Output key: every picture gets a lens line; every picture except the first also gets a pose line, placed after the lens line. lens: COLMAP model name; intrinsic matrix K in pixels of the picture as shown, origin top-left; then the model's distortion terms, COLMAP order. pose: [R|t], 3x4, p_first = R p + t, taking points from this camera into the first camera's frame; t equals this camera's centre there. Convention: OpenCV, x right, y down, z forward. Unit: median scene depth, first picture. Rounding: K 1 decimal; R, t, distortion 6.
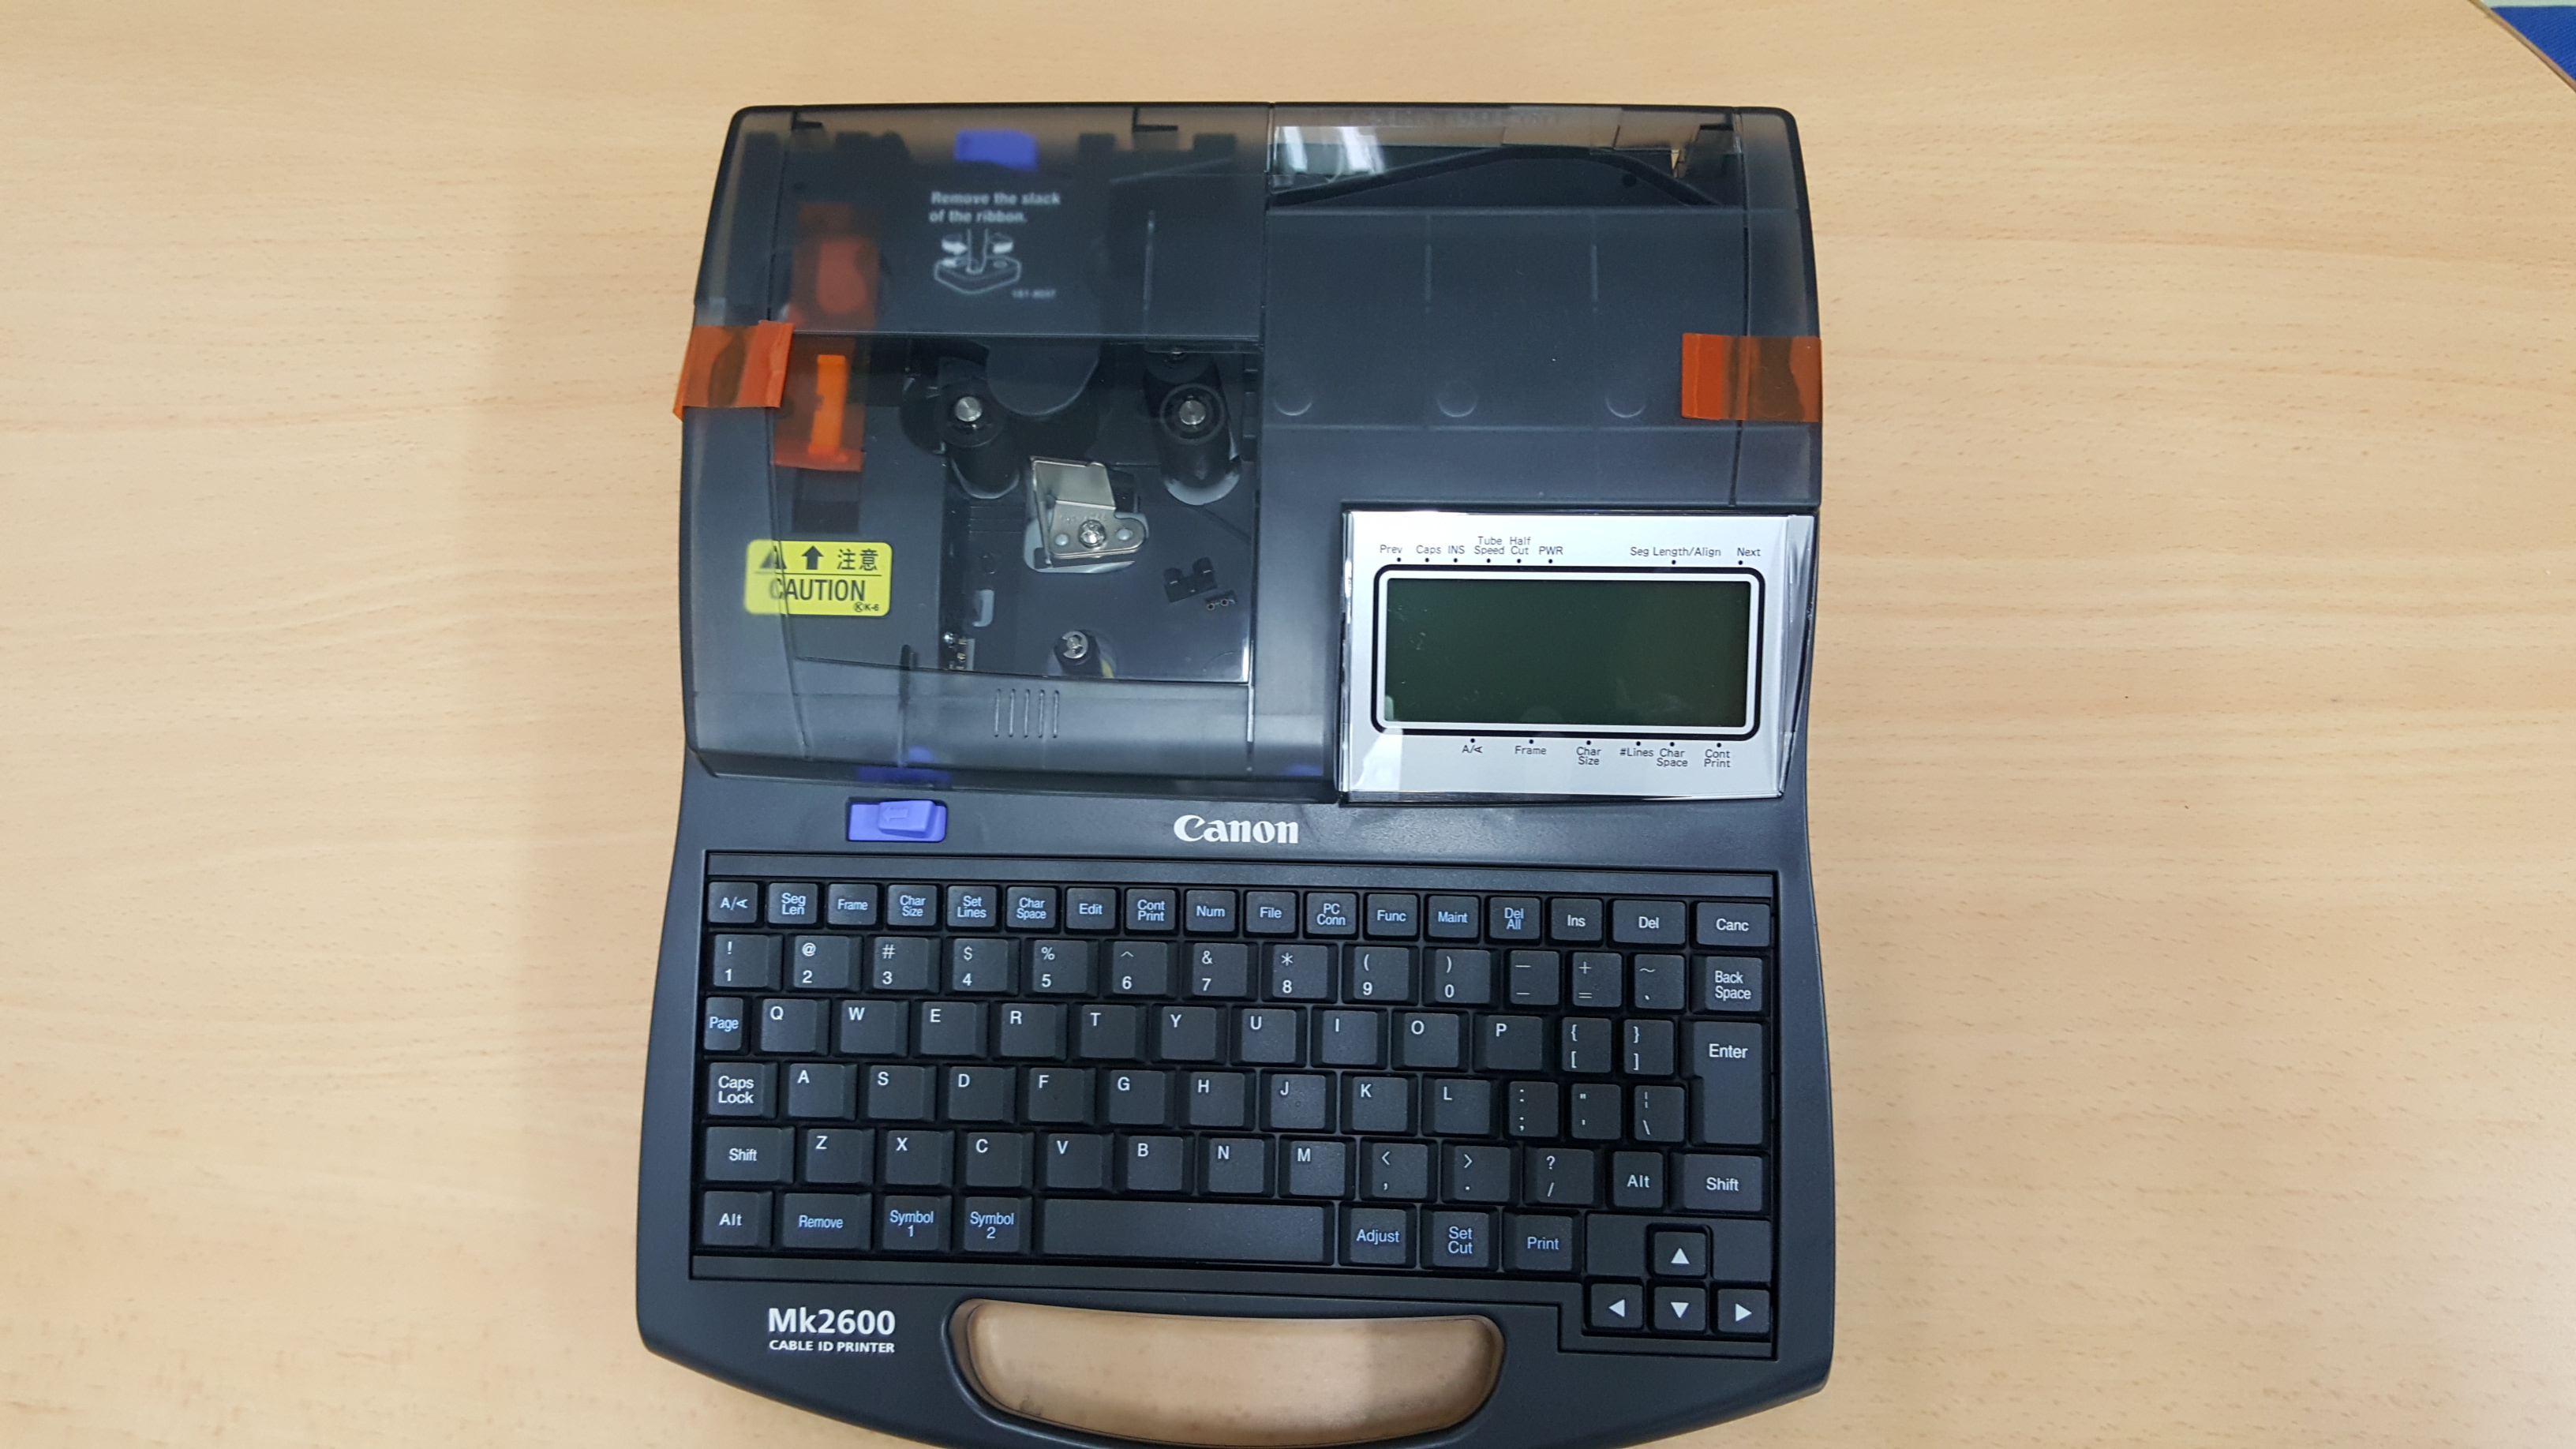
lens RADIAL K [[2014.3, 0, 1288.0], [0, 2014.3, 724.5], [0, 0, 1]] dist [0.132369, -0.270990]
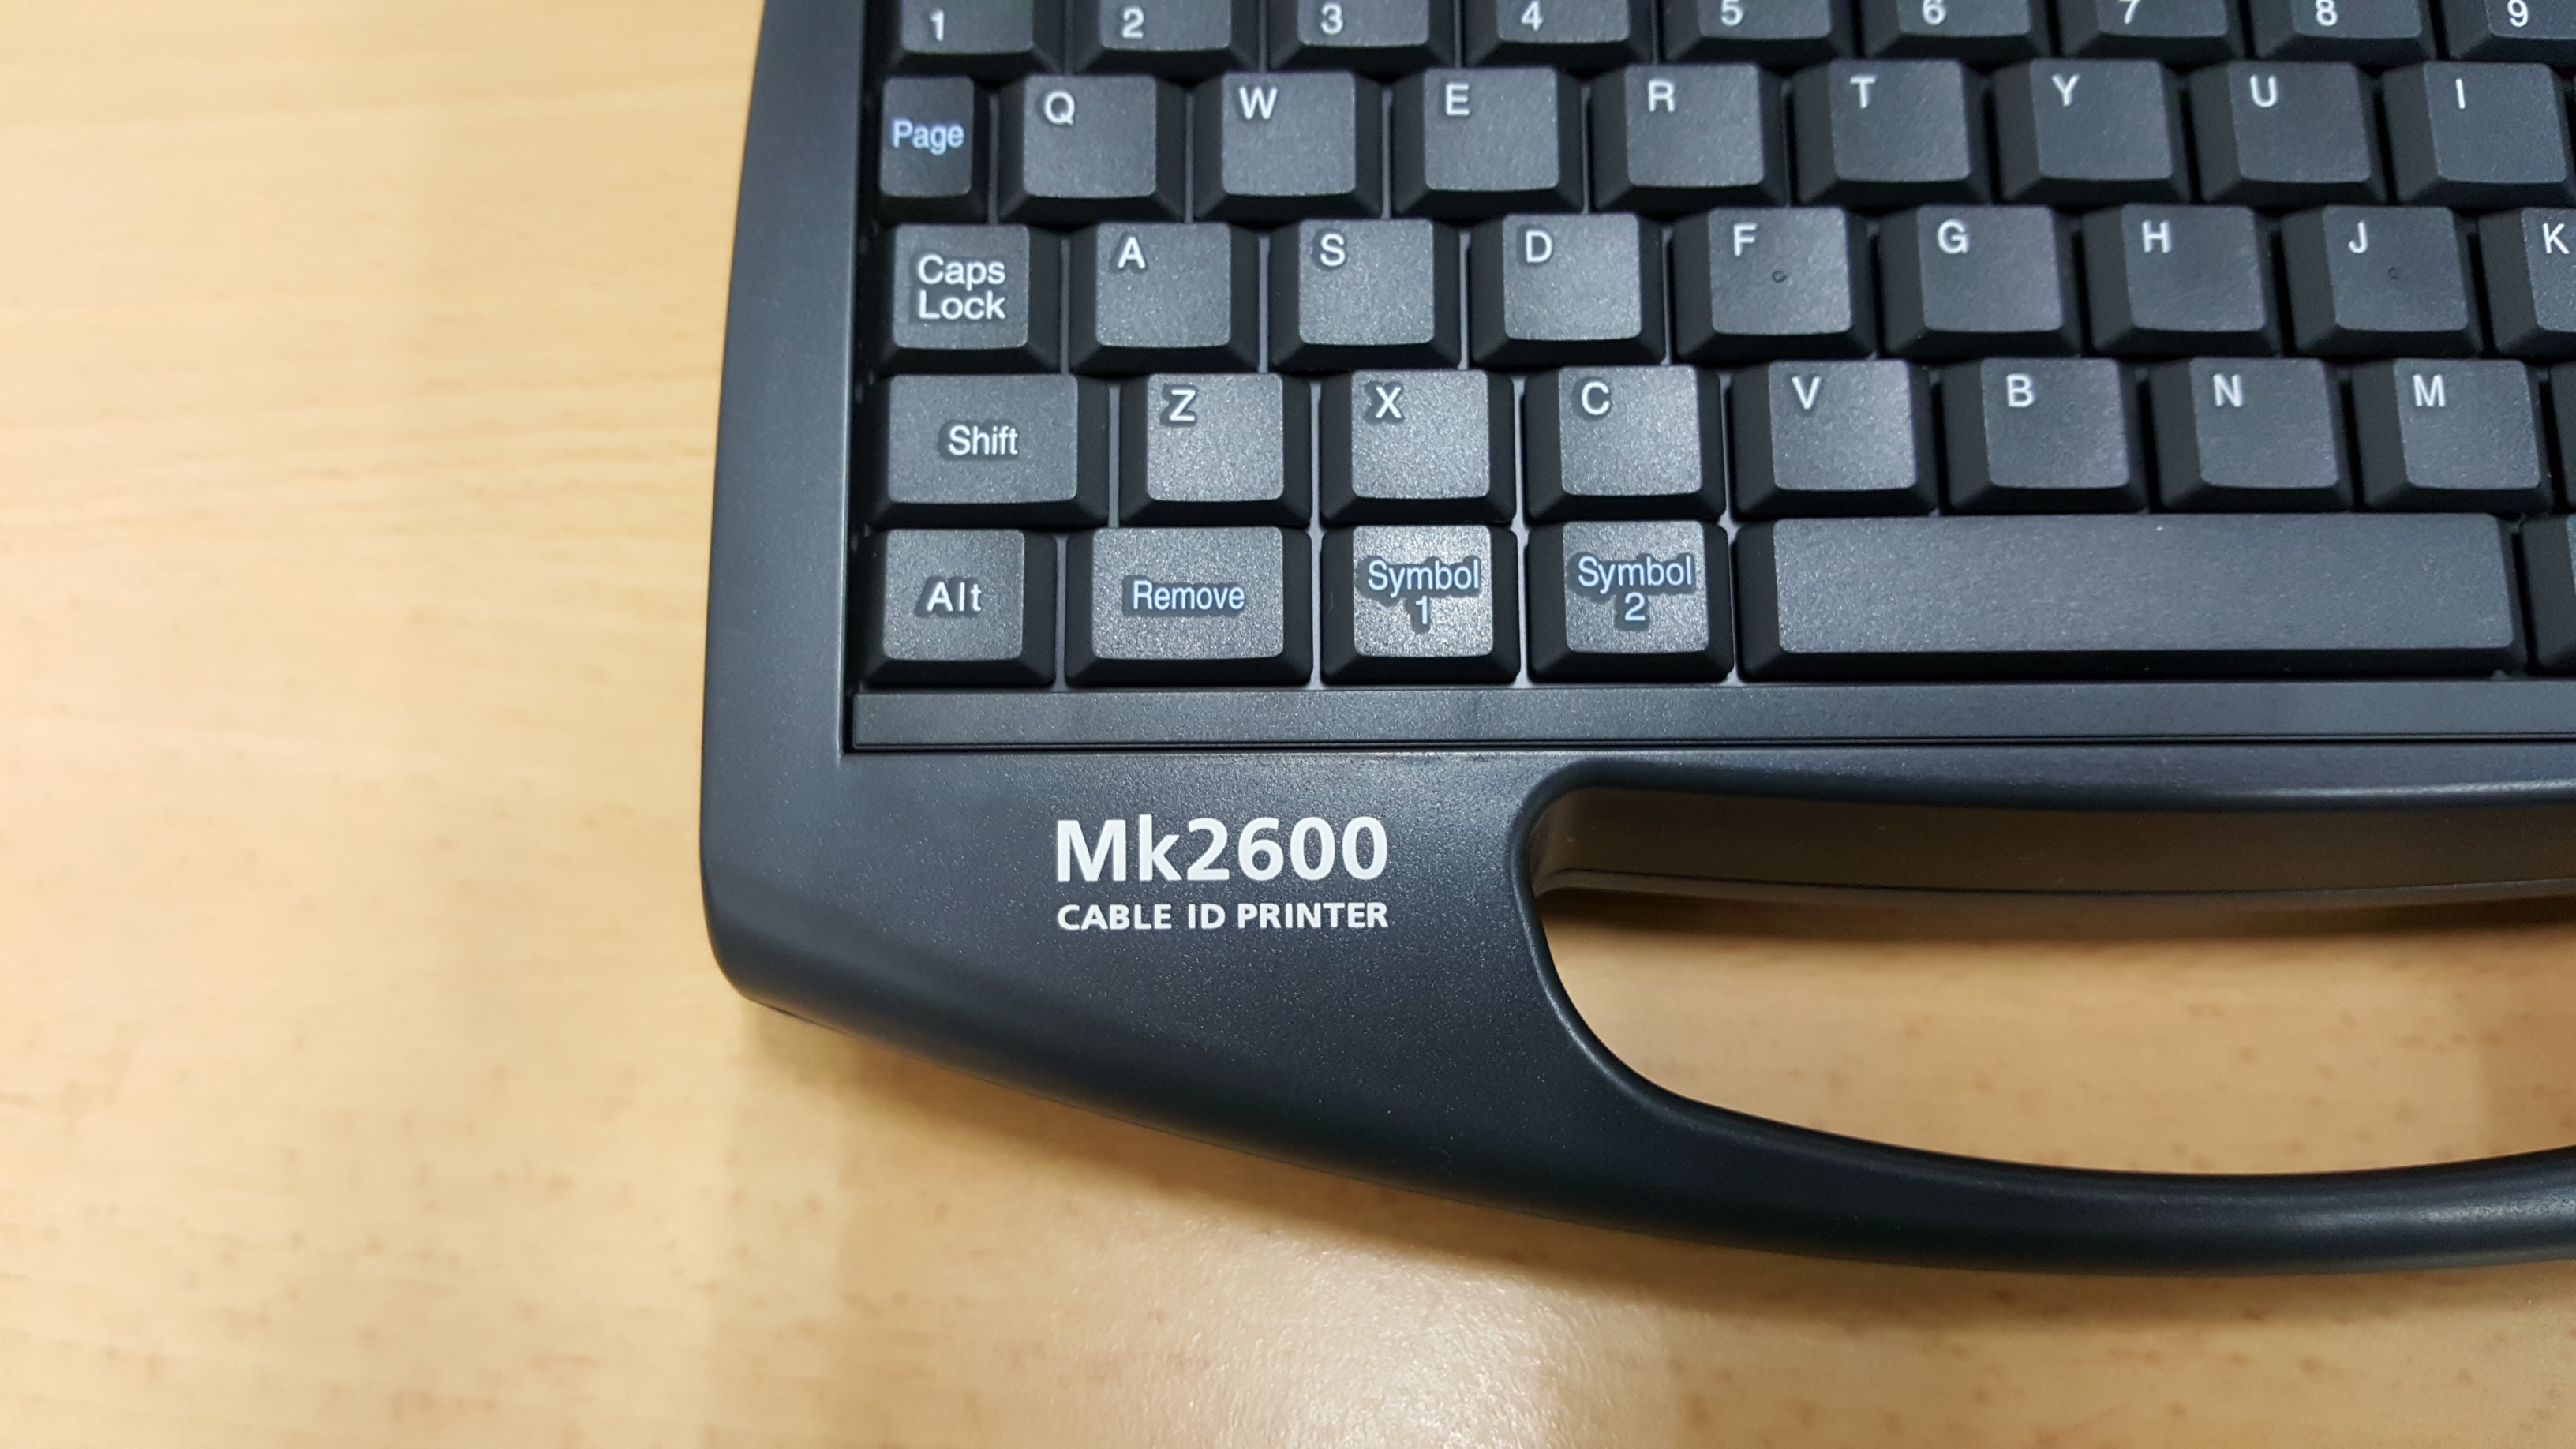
lens RADIAL K [[2014.3, 0, 1288.0], [0, 2014.3, 724.5], [0, 0, 1]] dist [0.132369, -0.270990]
pose [[0.999117, -0.015958, 0.038854, -0.225131], [0.021920, 0.987160, -0.158225, 0.328884], [-0.035830, 0.158937, 0.986638, 0.623113]]
